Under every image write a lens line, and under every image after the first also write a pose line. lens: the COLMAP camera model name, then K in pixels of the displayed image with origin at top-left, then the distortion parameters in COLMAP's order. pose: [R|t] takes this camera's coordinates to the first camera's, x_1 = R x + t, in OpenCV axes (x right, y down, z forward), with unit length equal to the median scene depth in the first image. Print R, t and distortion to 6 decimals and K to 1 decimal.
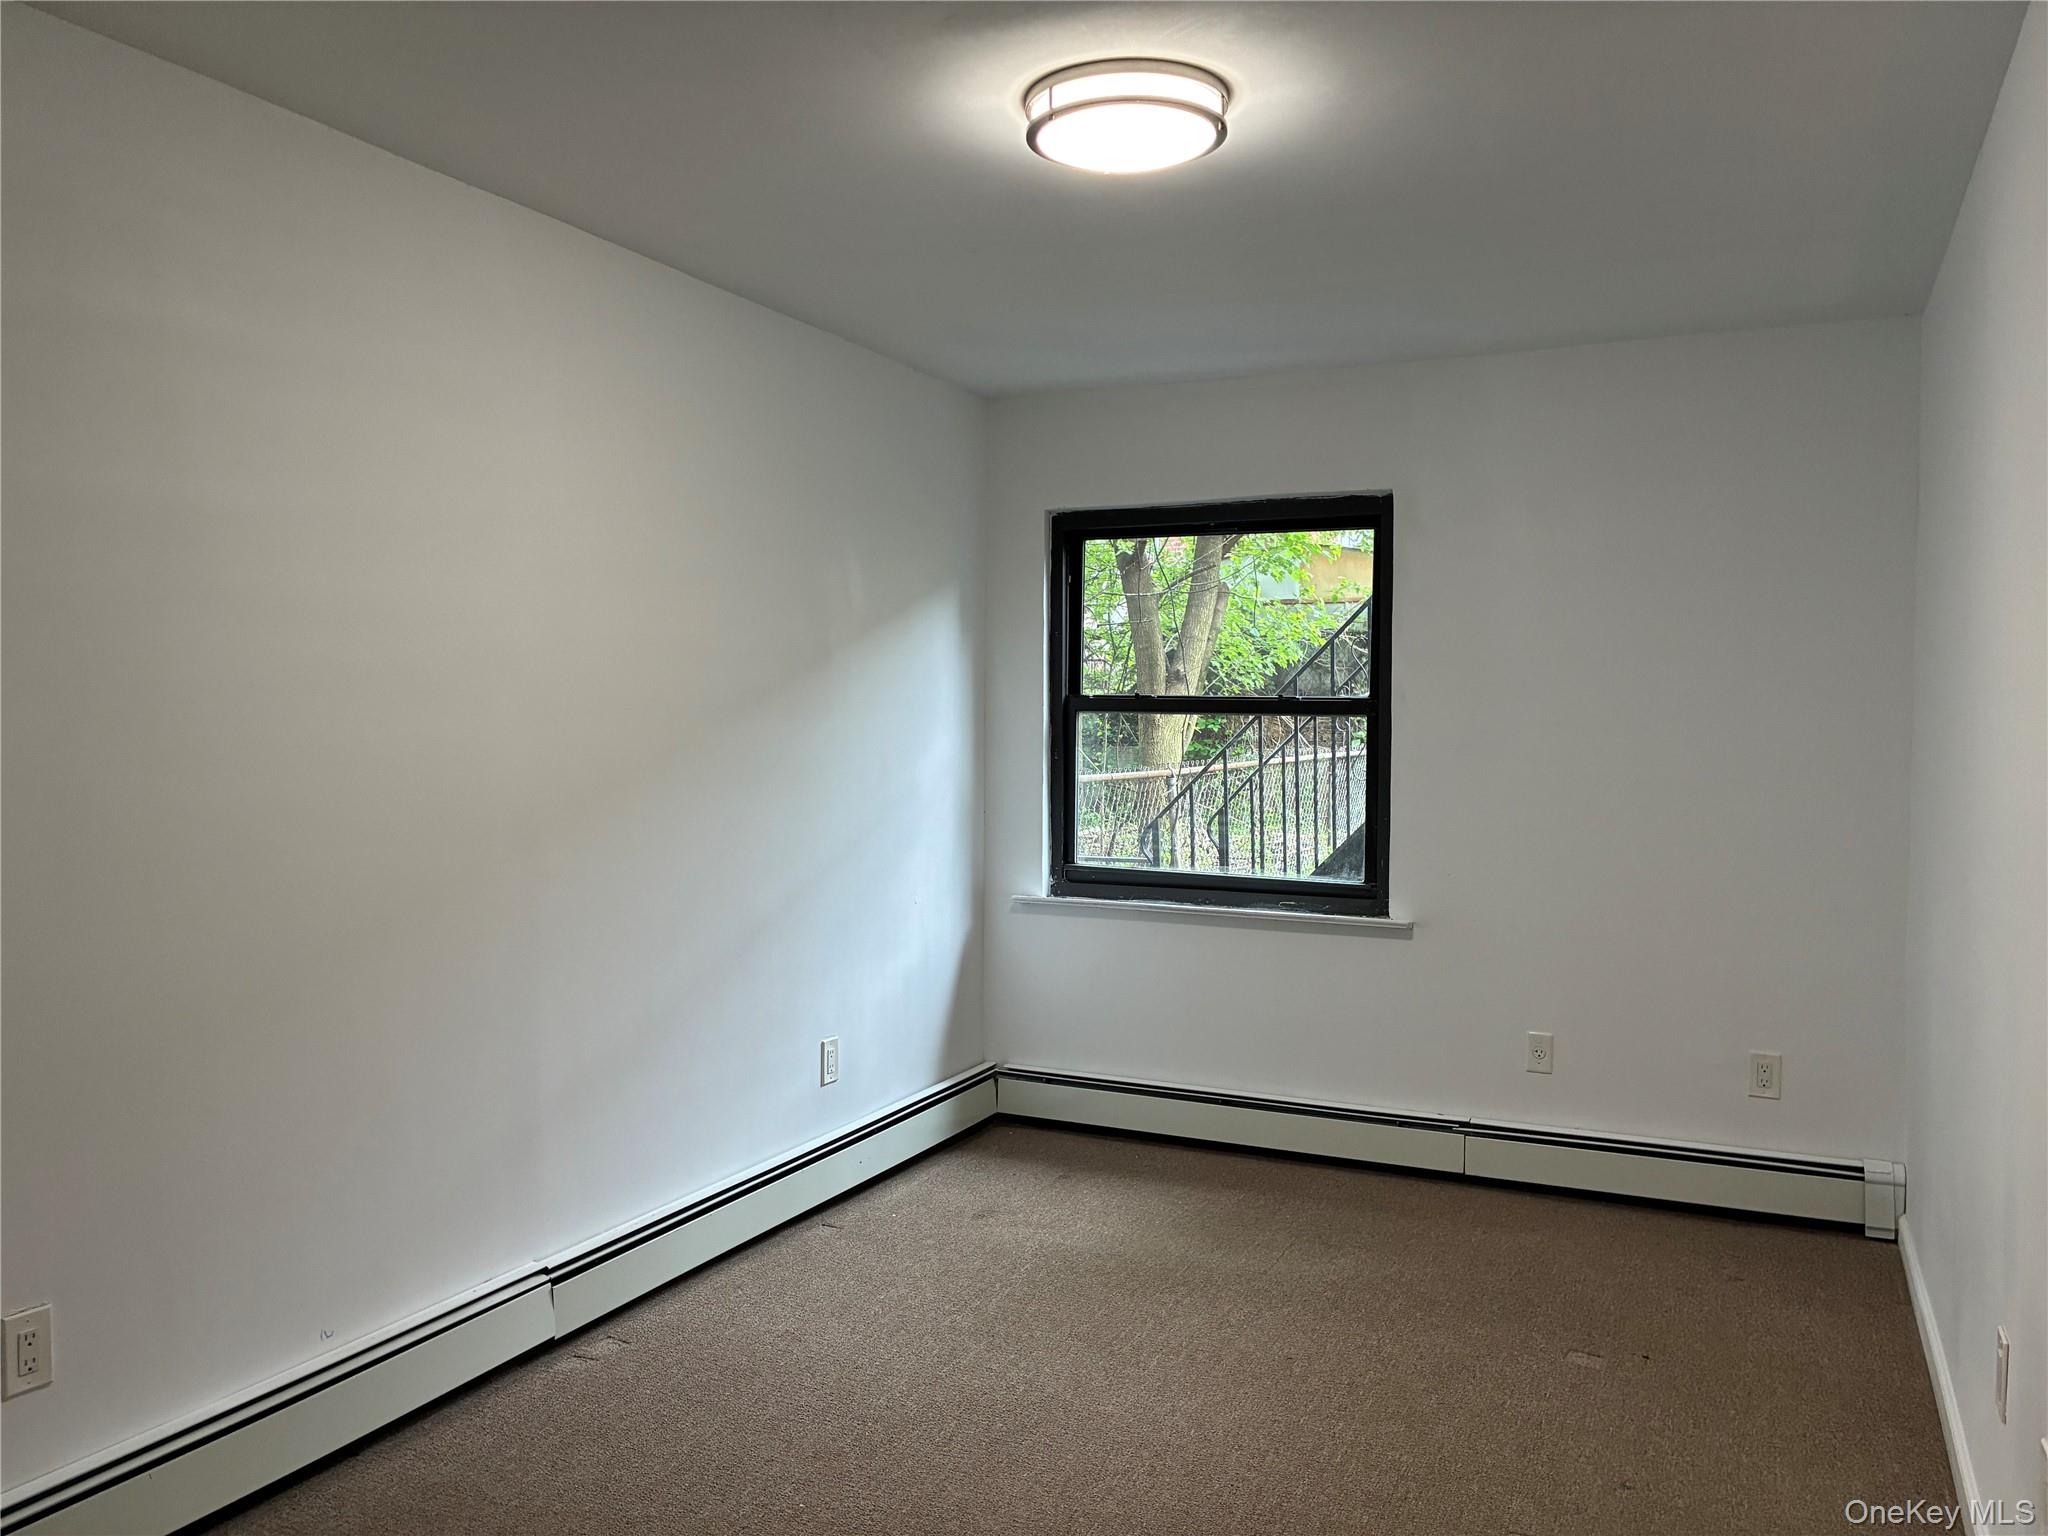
lens RADIAL K [[1555.3, 0, 1032.7], [0, 1555.3, 769.7], [0, 0, 1]] dist [-0.008193, -0.018187]
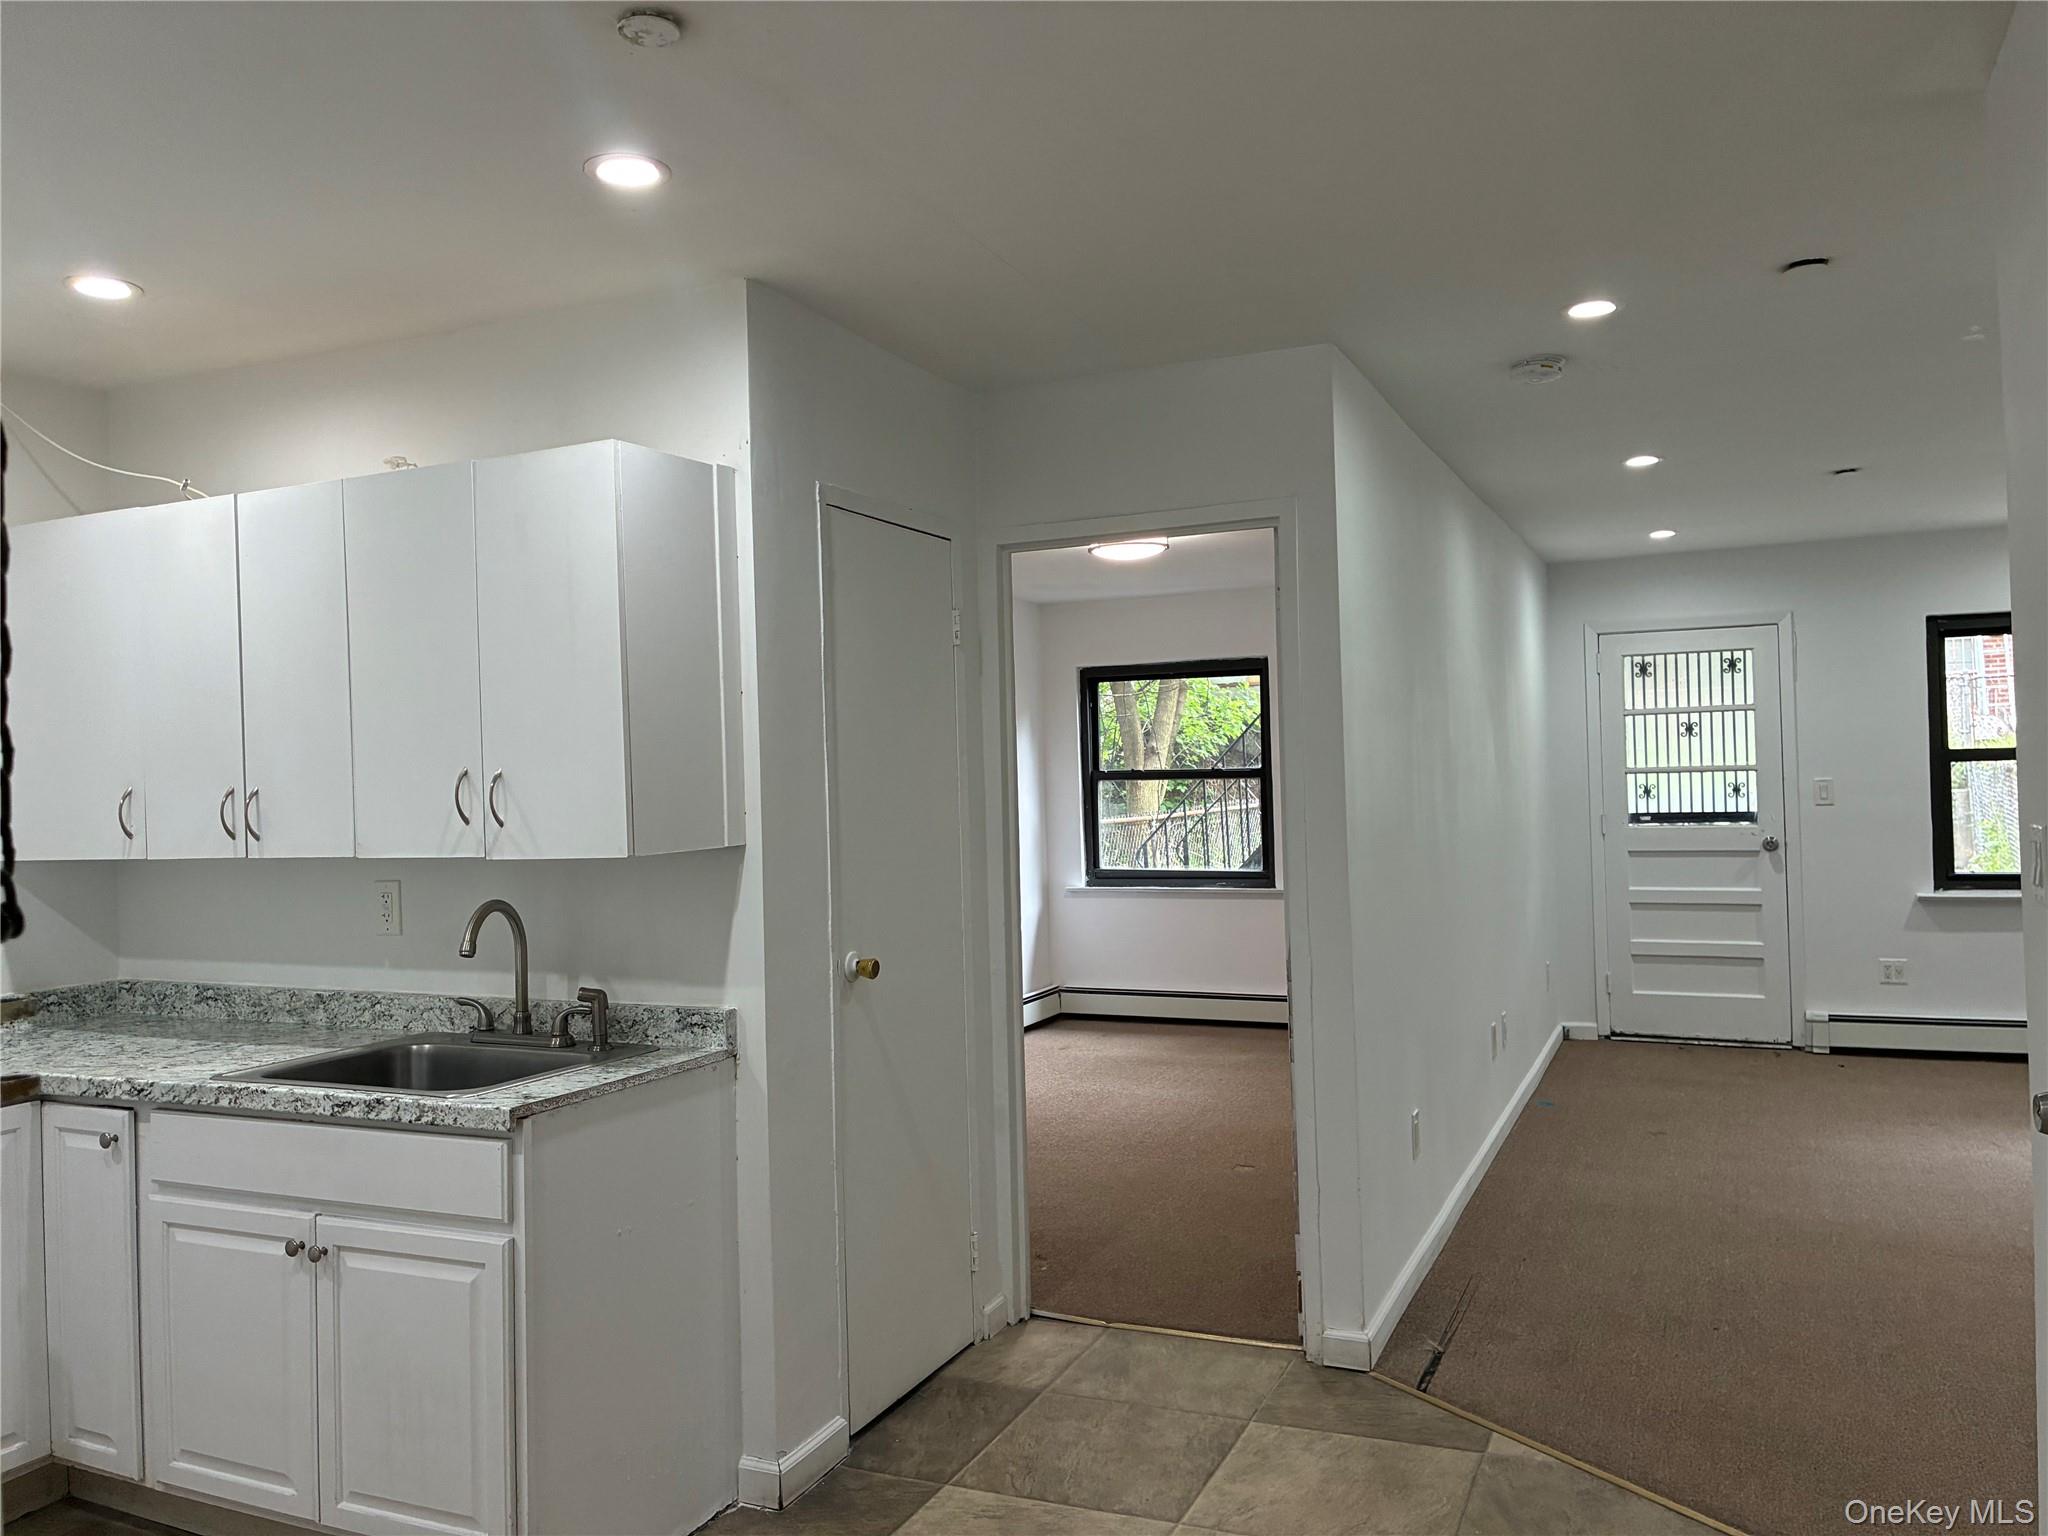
lens RADIAL K [[1555.3, 0, 1016.9], [0, 1555.3, 769.7], [0, 0, 1]] dist [-0.008193, -0.018187]
pose [[0.999349, -0.035232, 0.007716, -0.075733], [0.035498, 0.998660, -0.037665, 0.012738], [-0.006378, 0.037915, 0.999261, -0.746367]]
